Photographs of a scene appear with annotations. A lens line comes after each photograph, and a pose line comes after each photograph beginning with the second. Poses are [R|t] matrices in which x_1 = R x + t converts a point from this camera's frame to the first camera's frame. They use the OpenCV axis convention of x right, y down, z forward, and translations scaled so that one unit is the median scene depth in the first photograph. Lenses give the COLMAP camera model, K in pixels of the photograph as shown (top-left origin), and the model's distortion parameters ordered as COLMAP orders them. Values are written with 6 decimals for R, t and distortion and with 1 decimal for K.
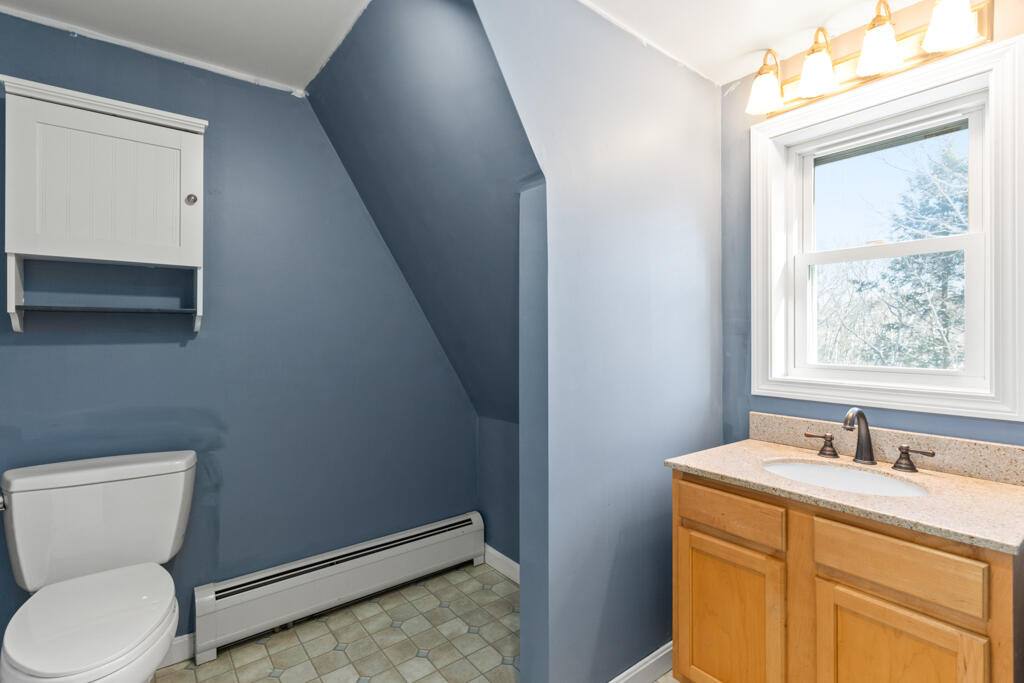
lens RADIAL K [[484.1, 0, 511.5], [0, 484.1, 334.9], [0, 0, 1]] dist [0.001484, 0.000173]
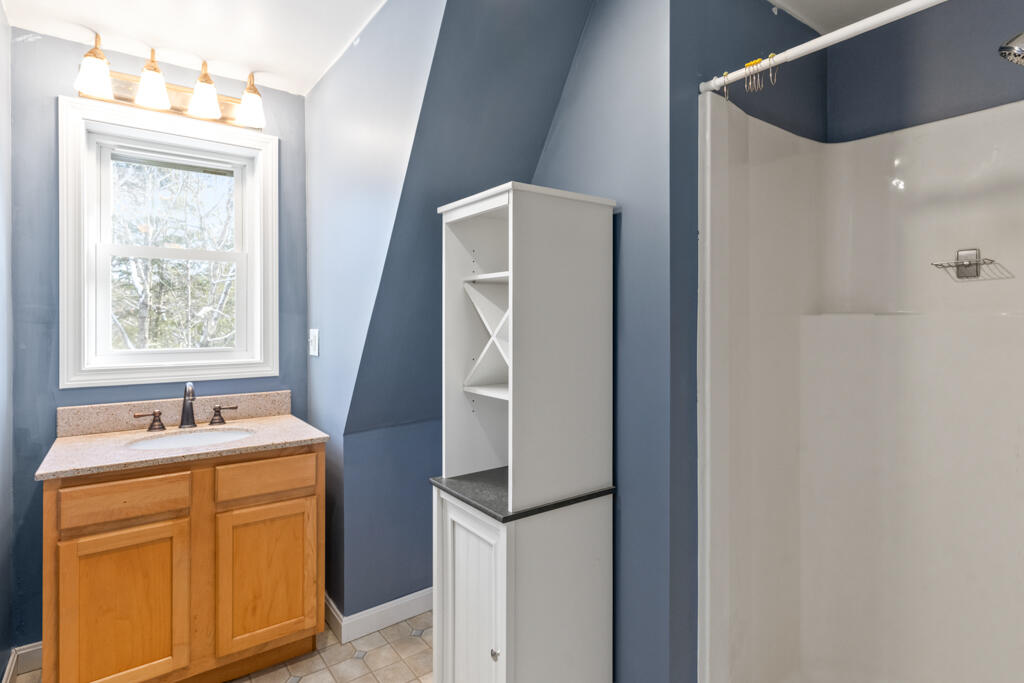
lens RADIAL K [[518.9, 0, 487.6], [0, 518.9, 318.2], [0, 0, 1]] dist [0.002742, -0.000479]
pose [[0.054720, 0.003768, 0.998495, -0.556795], [0.004332, 0.999983, -0.004011, -0.002902], [-0.998492, 0.004545, 0.054703, 0.175880]]
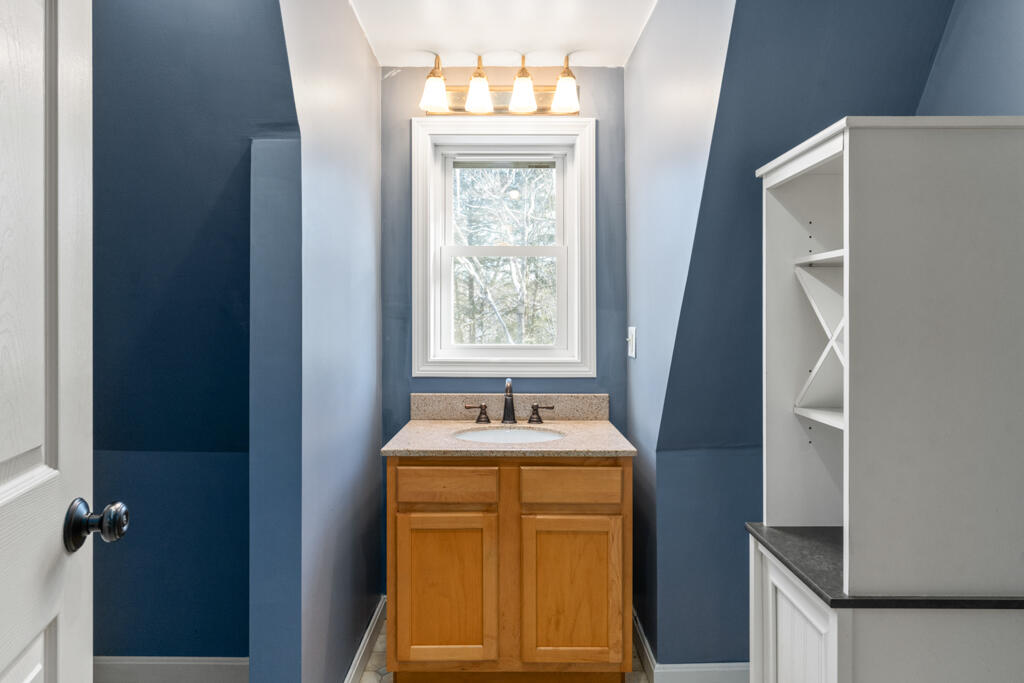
lens RADIAL K [[590.4, 0, 510.2], [0, 590.4, 314.1], [0, 0, 1]] dist [-0.004557, -0.001175]
pose [[0.613205, 0.005240, 0.789907, -0.469641], [0.000278, 0.999977, -0.006849, -0.002306], [-0.789924, 0.004420, 0.613189, 0.078930]]
